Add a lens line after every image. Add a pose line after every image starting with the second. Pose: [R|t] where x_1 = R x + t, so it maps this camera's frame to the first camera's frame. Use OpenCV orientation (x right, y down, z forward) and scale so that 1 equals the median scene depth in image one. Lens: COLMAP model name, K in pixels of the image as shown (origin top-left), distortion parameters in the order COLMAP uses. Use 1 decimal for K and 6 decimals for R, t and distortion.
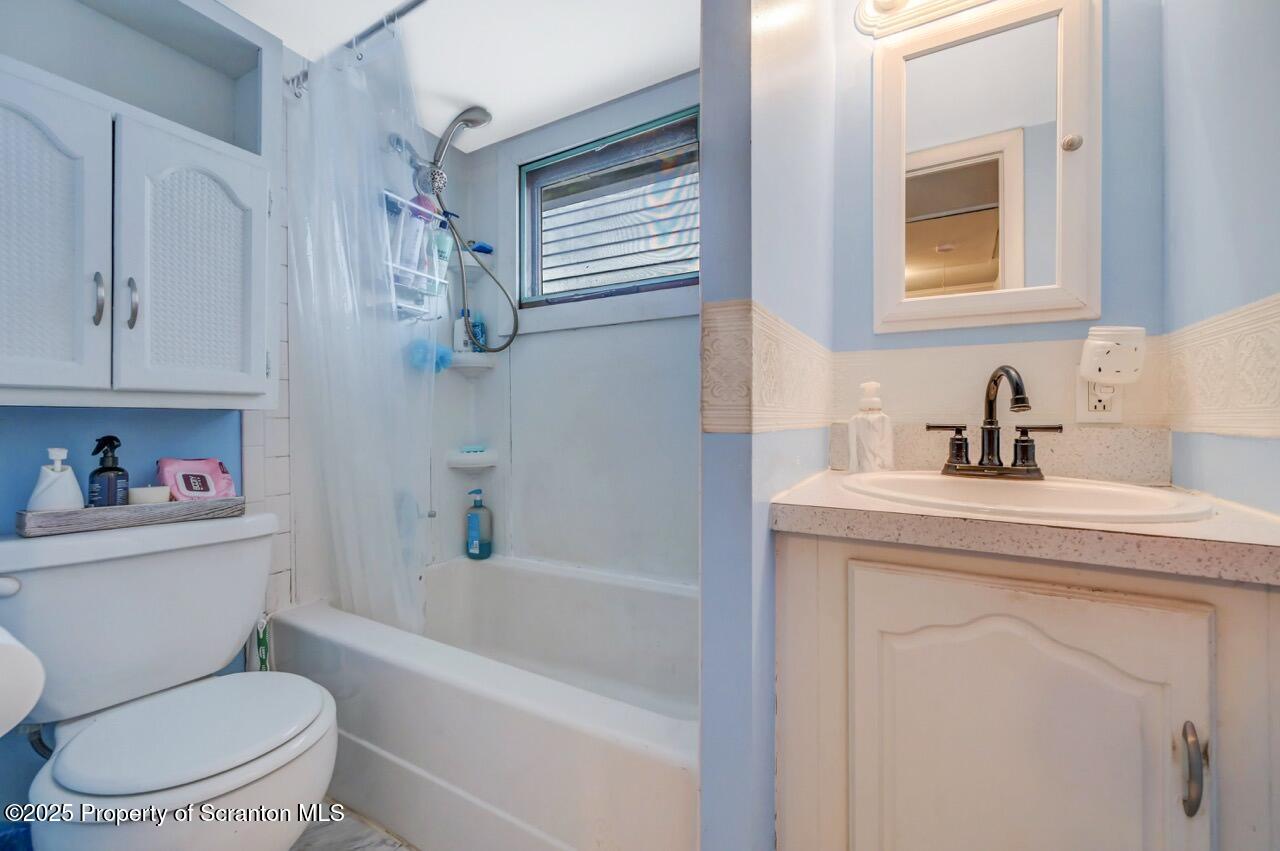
lens RADIAL K [[509.4, 0, 640.0], [0, 509.4, 425.5], [0, 0, 1]] dist [-0.002362, -0.000177]
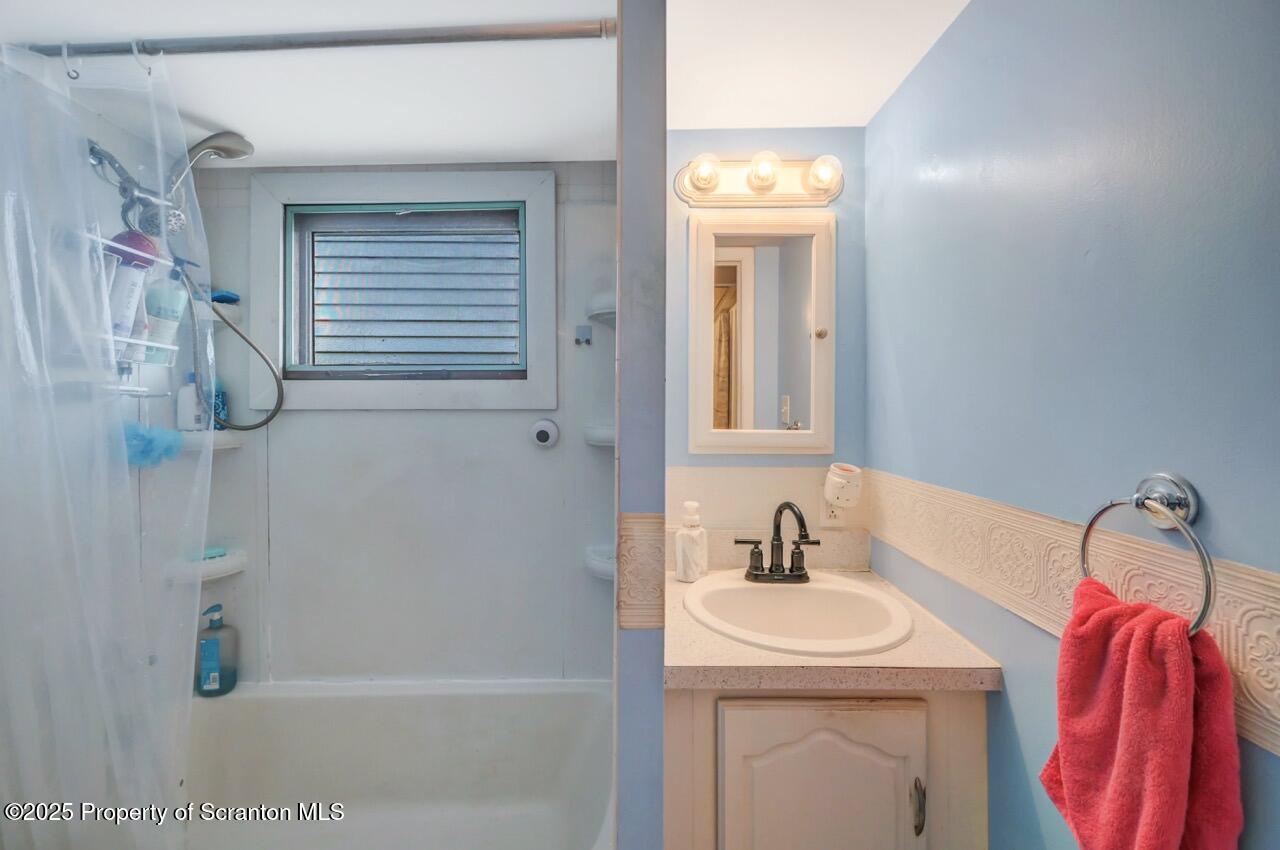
lens RADIAL K [[516.5, 0, 640.9], [0, 516.5, 419.7], [0, 0, 1]] dist [-0.002090, -0.000114]
pose [[0.873301, -0.002347, 0.487175, -0.214468], [0.001910, 0.999997, 0.001394, -0.248550], [-0.487177, -0.000287, 0.873303, 0.000048]]
